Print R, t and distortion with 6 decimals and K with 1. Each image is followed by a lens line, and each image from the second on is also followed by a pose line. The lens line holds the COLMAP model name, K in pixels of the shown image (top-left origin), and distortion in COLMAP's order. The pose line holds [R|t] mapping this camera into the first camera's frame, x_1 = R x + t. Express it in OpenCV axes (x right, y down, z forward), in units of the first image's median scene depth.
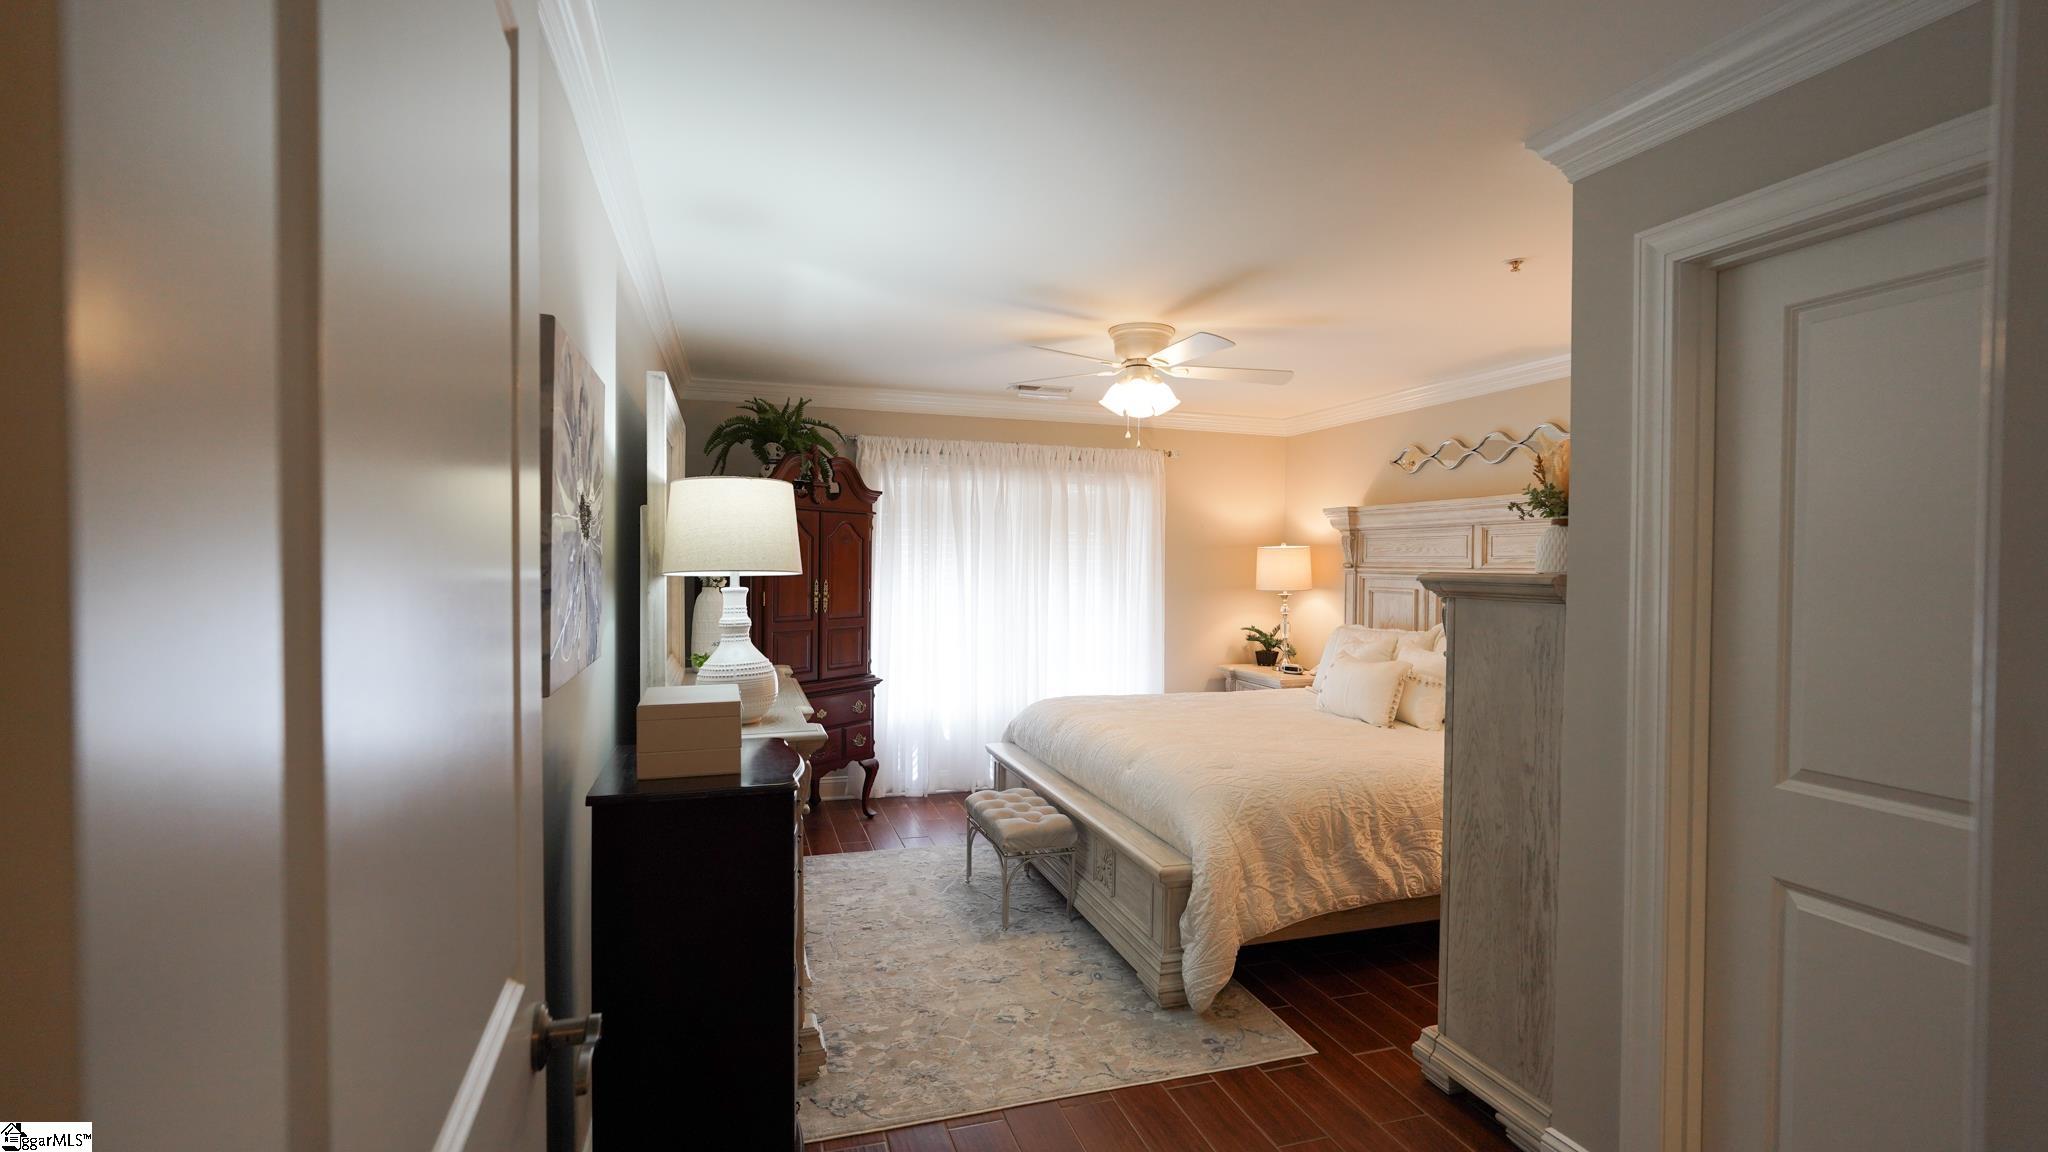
lens RADIAL K [[915.3, 0, 1023.2], [0, 915.3, 575.7], [0, 0, 1]] dist [-0.020561, 0.008509]
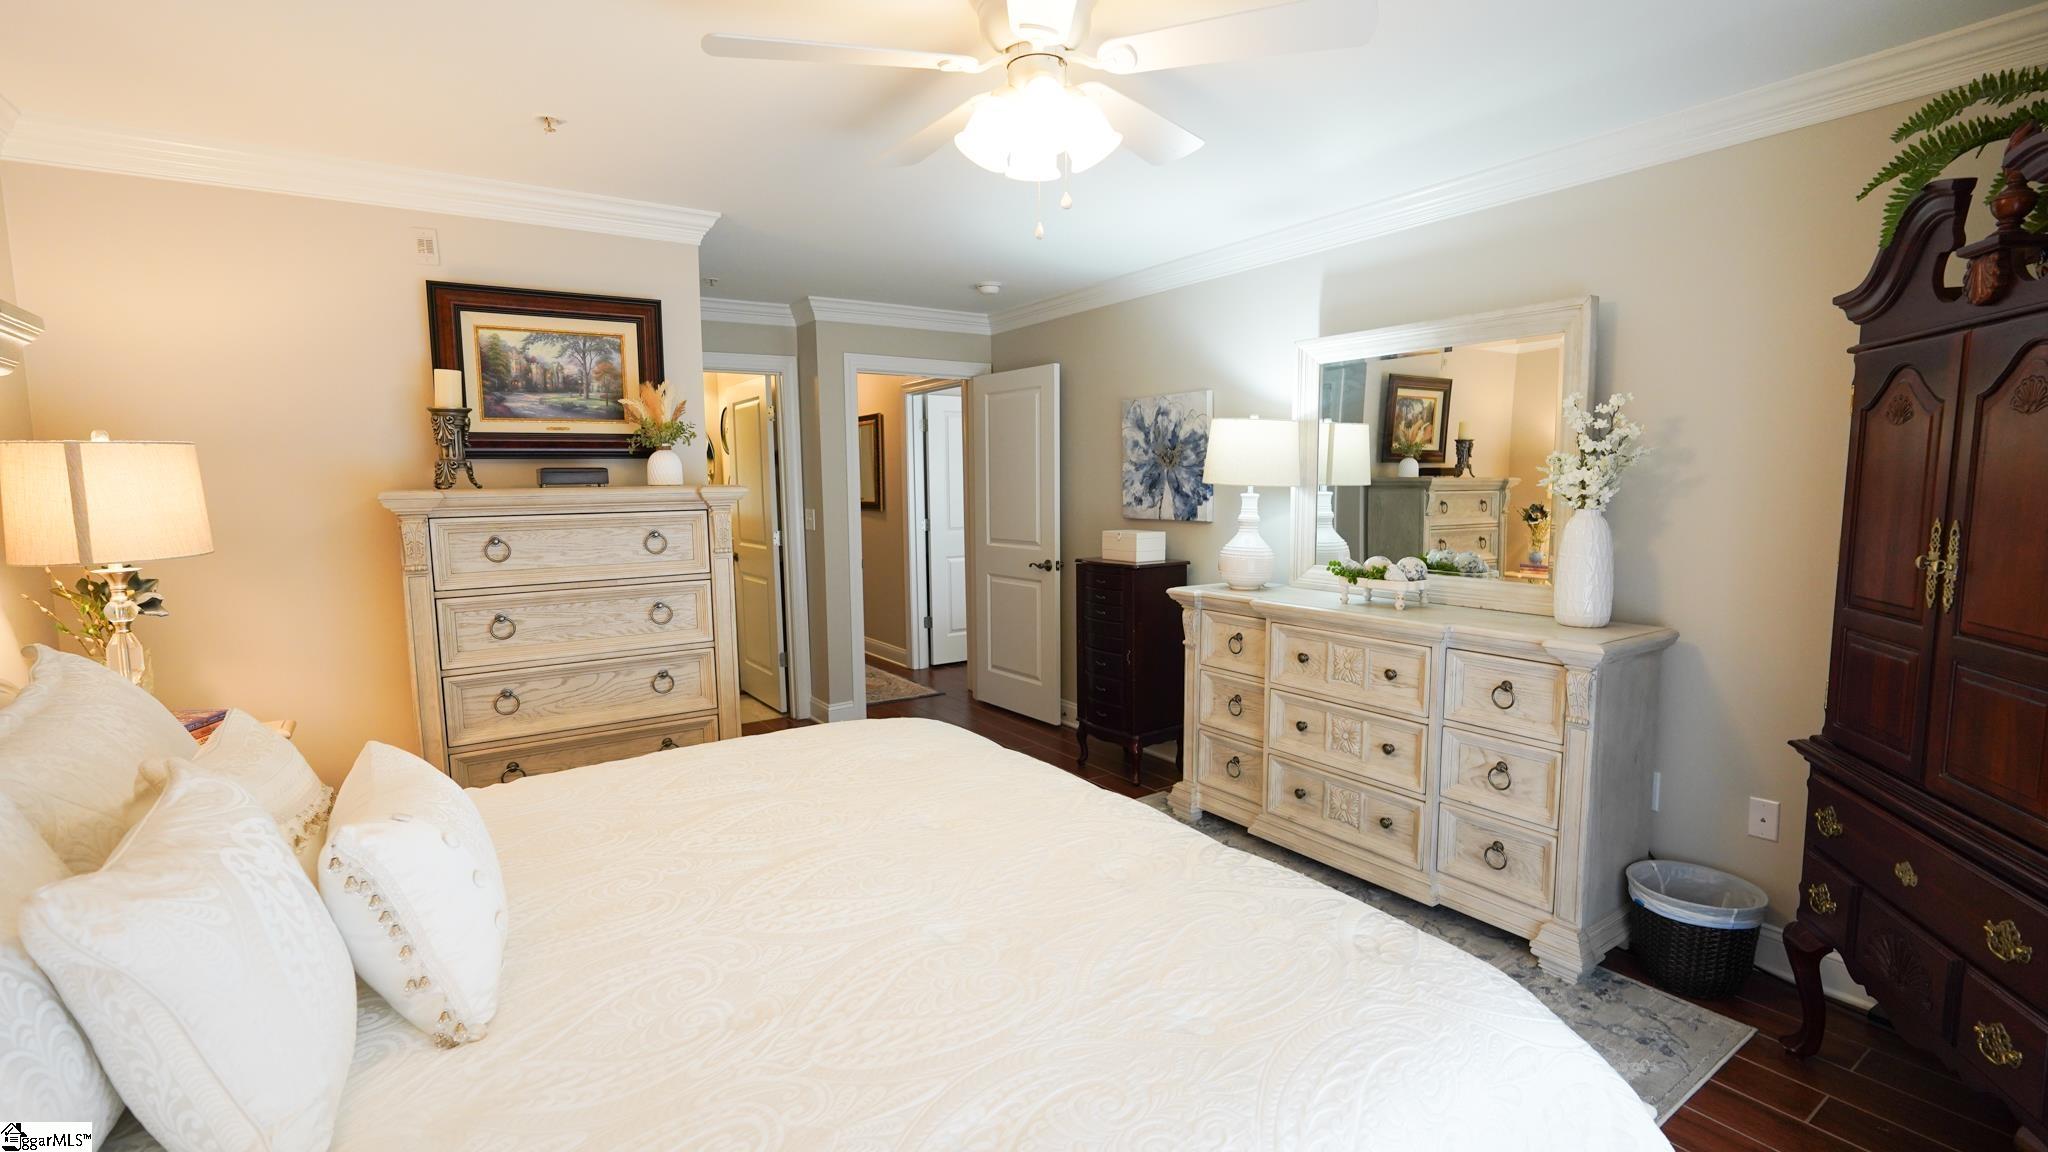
lens RADIAL K [[915.3, 0, 1023.2], [0, 915.3, 575.7], [0, 0, 1]] dist [-0.020561, 0.008509]
pose [[-0.956586, 0.033345, -0.289536, 0.241553], [-0.001076, 0.993023, 0.117917, -0.014947], [0.291448, 0.113109, -0.949876, 1.246710]]
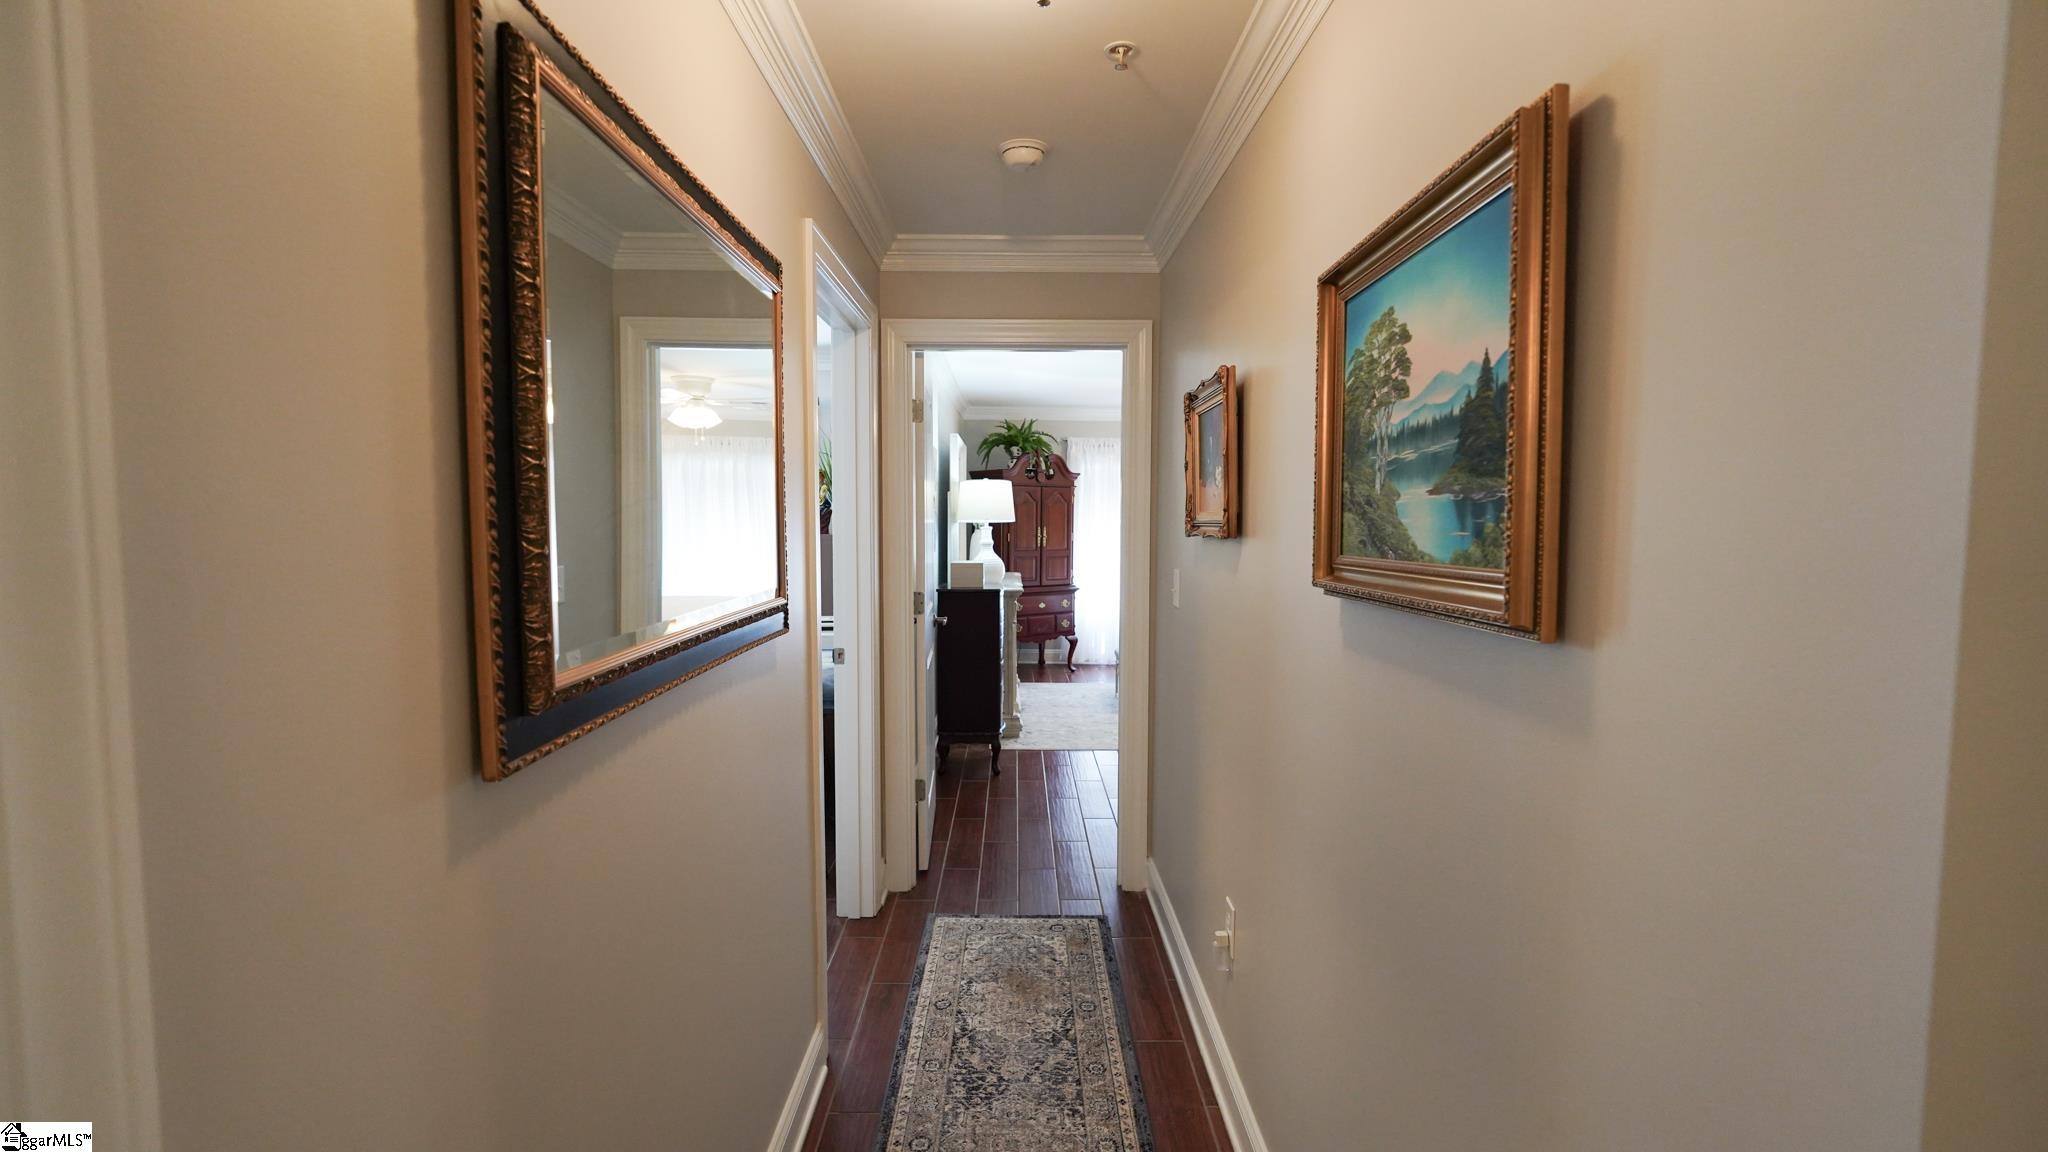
lens RADIAL K [[915.3, 0, 1023.2], [0, 915.3, 575.7], [0, 0, 1]] dist [-0.020561, 0.008509]
pose [[0.956783, 0.016452, -0.290336, 0.243608], [-0.002716, 0.998860, 0.047650, 0.014141], [0.290789, -0.044802, 0.955738, -0.647972]]
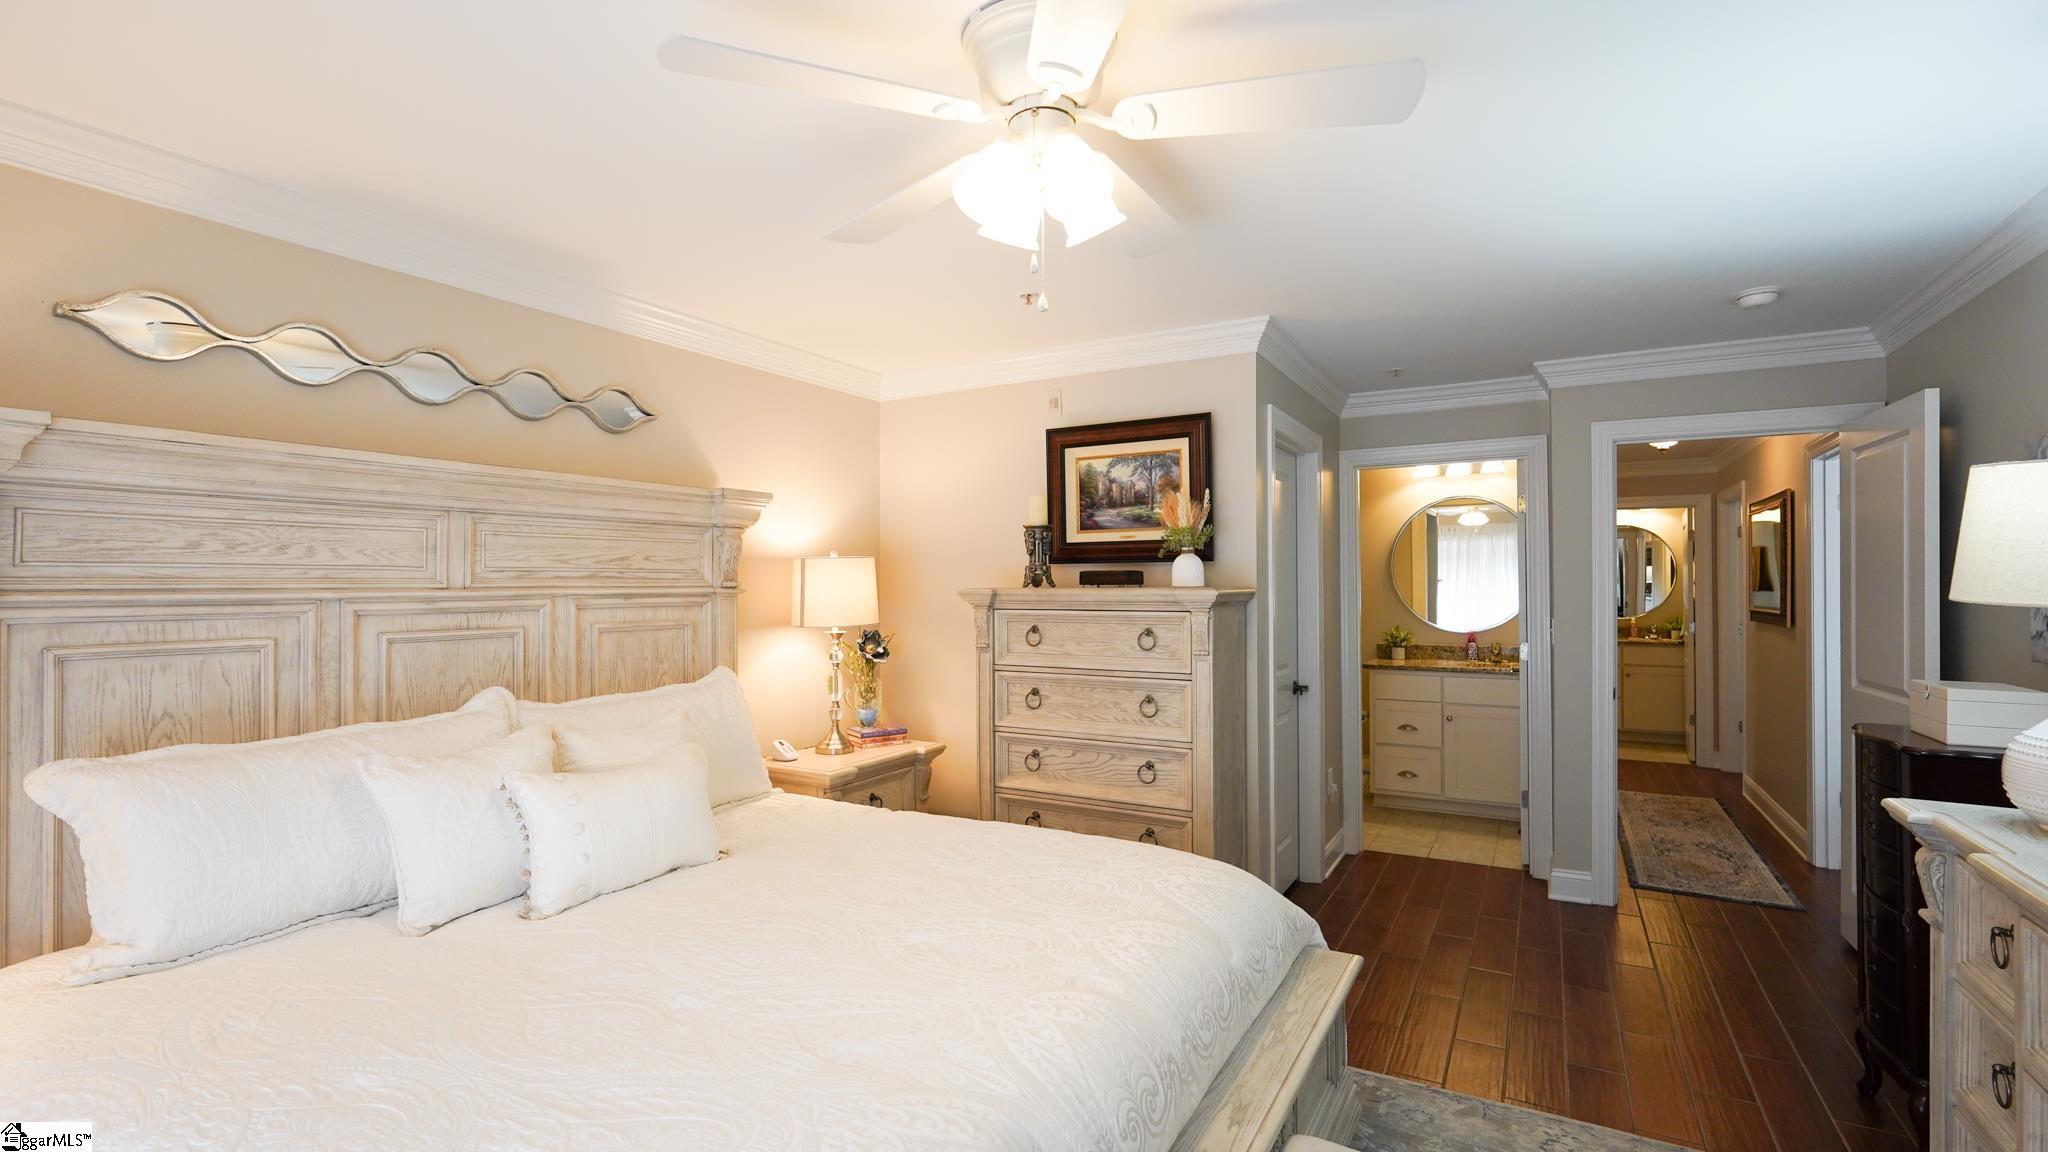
lens RADIAL K [[915.3, 0, 1023.2], [0, 915.3, 575.7], [0, 0, 1]] dist [-0.020561, 0.008509]
pose [[-0.677138, -0.001632, 0.735854, -0.151098], [0.007395, 0.999932, 0.009023, -0.017696], [-0.735819, 0.011551, -0.677080, 1.088762]]
